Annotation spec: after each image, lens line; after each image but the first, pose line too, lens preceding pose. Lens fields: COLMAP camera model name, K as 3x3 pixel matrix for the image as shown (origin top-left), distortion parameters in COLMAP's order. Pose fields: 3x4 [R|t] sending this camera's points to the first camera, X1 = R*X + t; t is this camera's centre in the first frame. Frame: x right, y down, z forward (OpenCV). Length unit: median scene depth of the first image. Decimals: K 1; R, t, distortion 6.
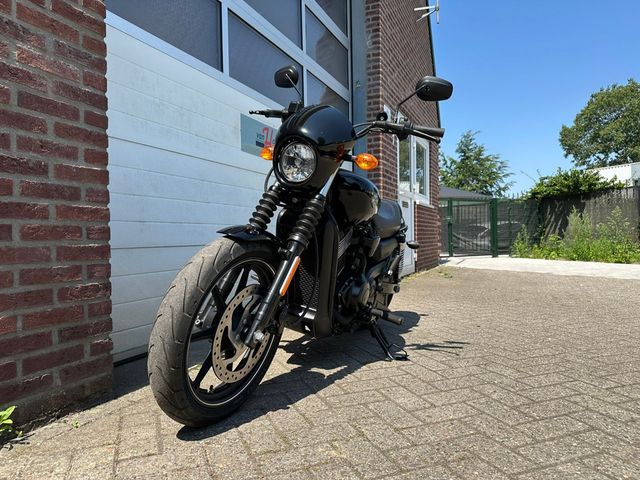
lens RADIAL K [[453.9, 0, 316.5], [0, 453.9, 247.9], [0, 0, 1]] dist [0.047588, -0.069869]
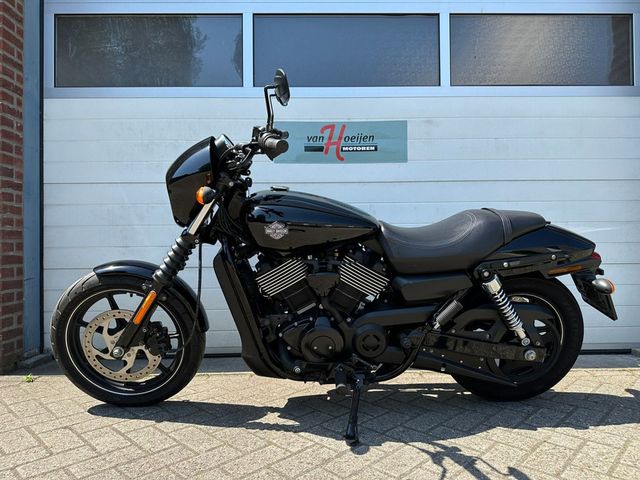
lens RADIAL K [[452.9, 0, 320.9], [0, 452.9, 243.5], [0, 0, 1]] dist [0.038578, -0.049539]
pose [[0.414098, 0.011032, -0.910165, 0.681096], [-0.020456, 0.999787, 0.002812, -0.057909], [0.910002, 0.017454, 0.414236, 0.706855]]
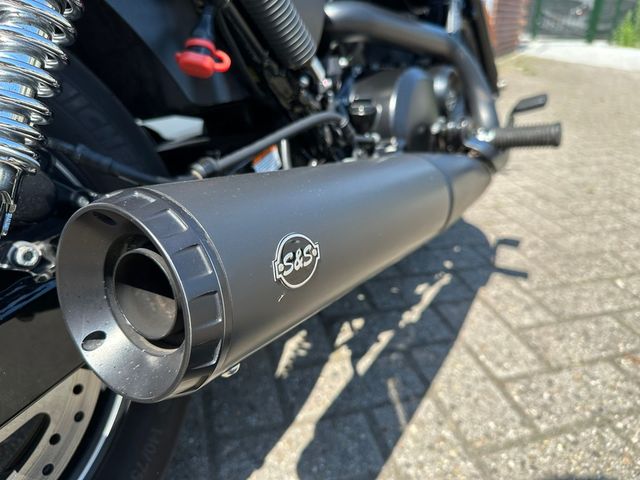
lens RADIAL K [[463.8, 0, 308.5], [0, 463.8, 242.8], [0, 0, 1]] dist [-0.025676, -0.005917]
pose [[0.992000, 0.079290, -0.098229, 0.079594], [-0.028859, 0.899967, 0.435002, 0.002841], [0.122894, -0.428687, 0.895056, 0.426866]]
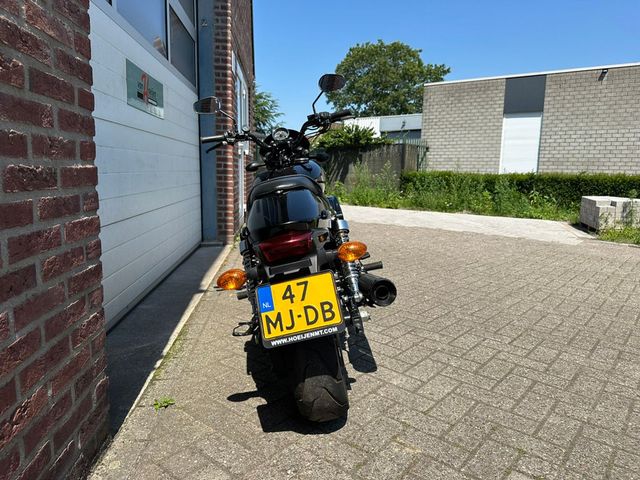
lens RADIAL K [[454.1, 0, 321.4], [0, 454.1, 239.3], [0, 0, 1]] dist [0.107582, -0.170714]
pose [[0.873778, -0.035530, 0.485026, -0.270169], [-0.026965, 0.992254, 0.121263, -0.080137], [-0.485577, -0.119036, 0.866052, 0.068128]]
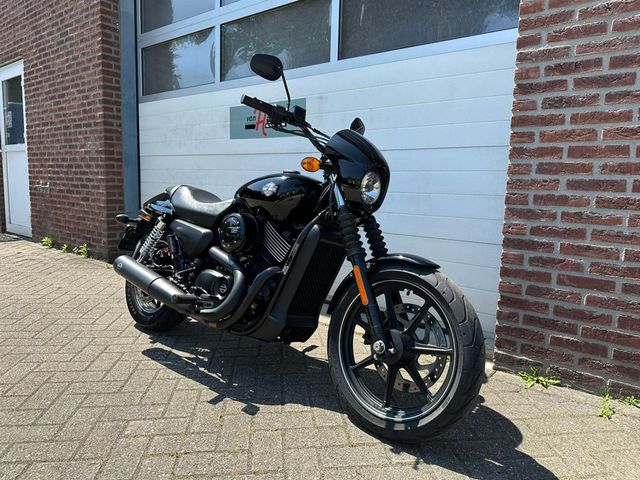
lens RADIAL K [[456.3, 0, 320.0], [0, 456.3, 240.0], [0, 0, 1]] dist [0.050111, -0.072763]
pose [[-0.275444, 0.134924, -0.951801, 0.942007], [-0.041254, 0.987530, 0.151927, -0.142409], [0.960432, 0.081113, -0.266443, 1.551843]]
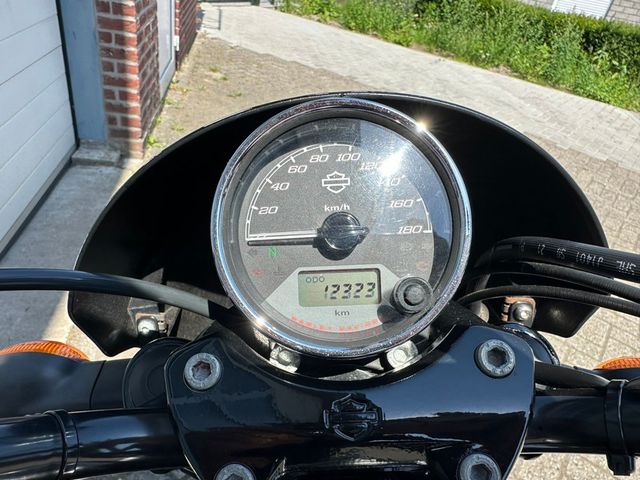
lens RADIAL K [[460.8, 0, 299.0], [0, 460.8, 278.4], [0, 0, 1]] dist [-0.018928, 0.007407]
pose [[0.855683, -0.171261, 0.488340, 0.046057], [-0.160525, 0.809265, 0.565086, -0.192730], [-0.491973, -0.561925, 0.664983, 0.821031]]
